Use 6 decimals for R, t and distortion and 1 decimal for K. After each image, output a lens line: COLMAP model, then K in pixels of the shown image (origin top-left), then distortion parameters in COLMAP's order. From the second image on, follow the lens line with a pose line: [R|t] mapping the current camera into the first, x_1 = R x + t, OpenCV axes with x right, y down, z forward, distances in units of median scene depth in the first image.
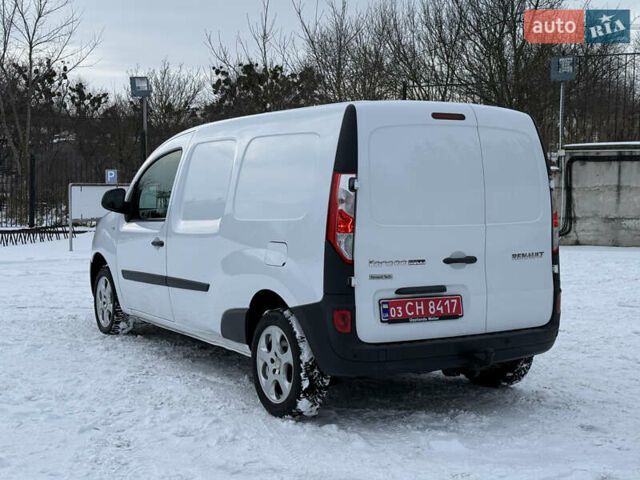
lens RADIAL K [[839.1, 0, 320.0], [0, 839.1, 240.0], [0, 0, 1]] dist [0.089196, -0.102705]
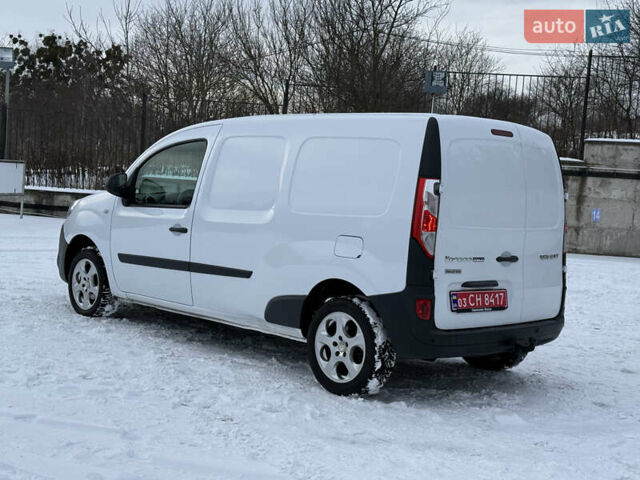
lens RADIAL K [[839.1, 0, 320.0], [0, 839.1, 240.0], [0, 0, 1]] dist [0.089196, -0.102705]
pose [[0.972607, 0.043512, 0.228345, -0.345320], [-0.046224, 0.998910, 0.006538, 0.002386], [-0.227812, -0.016914, 0.973558, -0.059111]]
